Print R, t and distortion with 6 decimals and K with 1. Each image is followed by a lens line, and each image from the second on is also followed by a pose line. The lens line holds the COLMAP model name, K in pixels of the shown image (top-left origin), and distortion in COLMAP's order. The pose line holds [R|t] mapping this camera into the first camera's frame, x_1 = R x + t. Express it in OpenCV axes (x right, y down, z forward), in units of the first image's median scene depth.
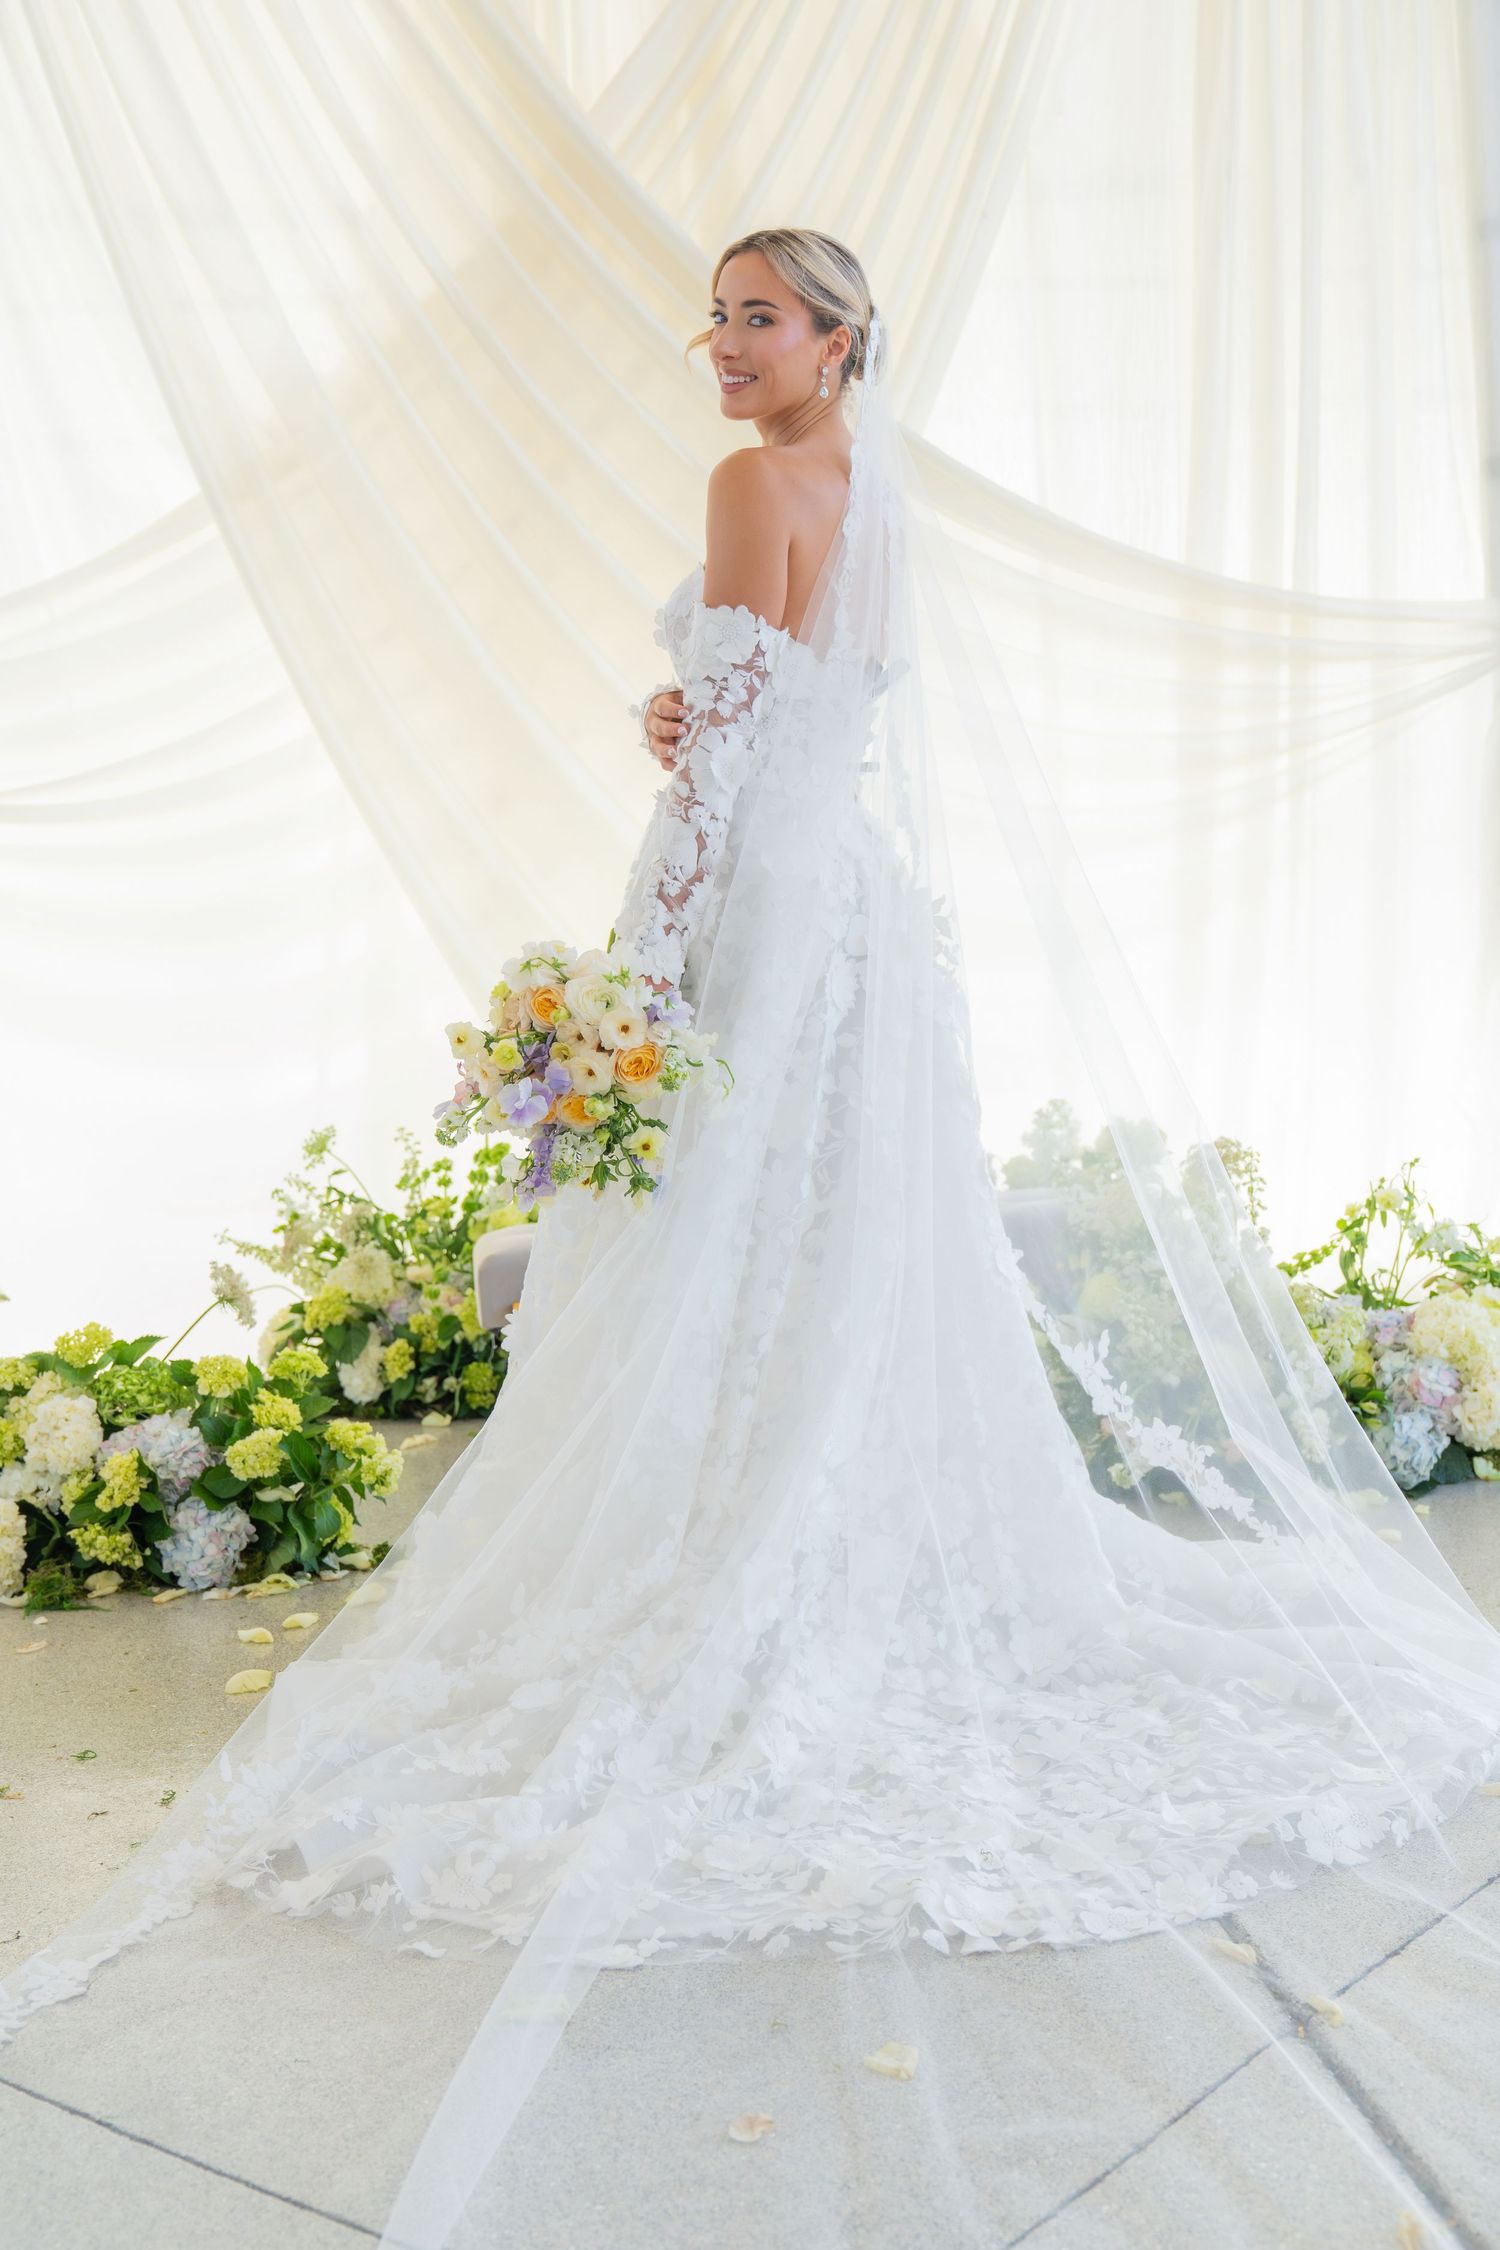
lens RADIAL K [[2509.4, 0, 752.8], [0, 2509.4, 1139.1], [0, 0, 1]] dist [0.022107, 0.000000]
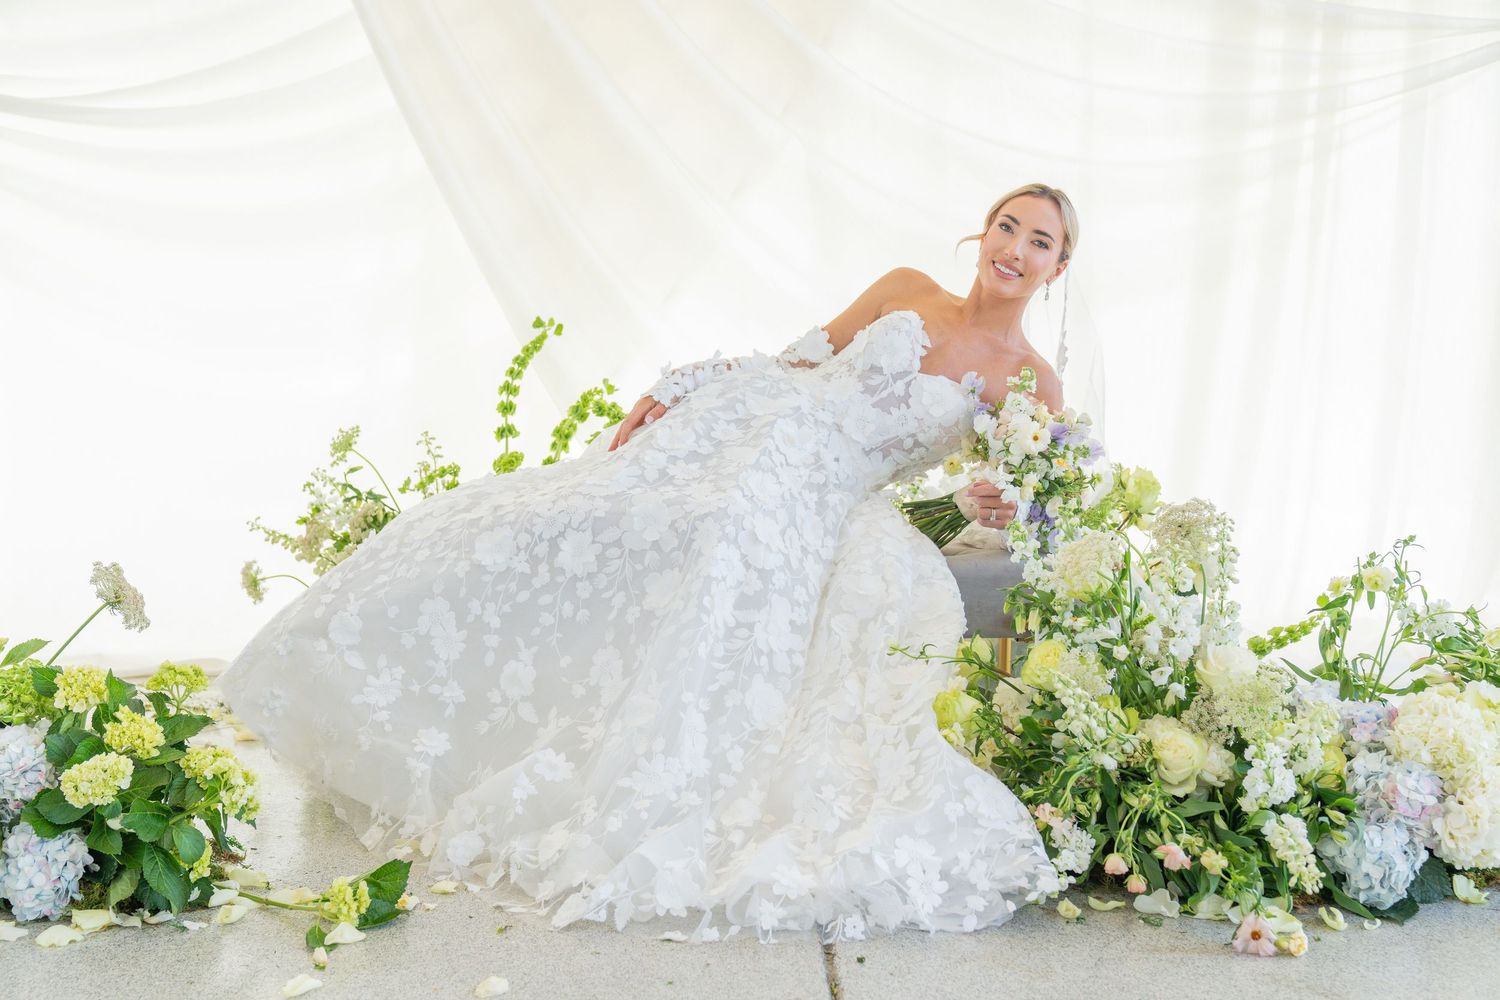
lens RADIAL K [[1838.0, 0, 739.2], [0, 1838.0, 485.3], [0, 0, 1]] dist [0.014554, 0.000000]
pose [[0.993159, 0.063420, -0.098050, 0.088251], [-0.061114, 0.997783, 0.026349, -0.013565], [0.099504, -0.020177, 0.994833, 0.319592]]
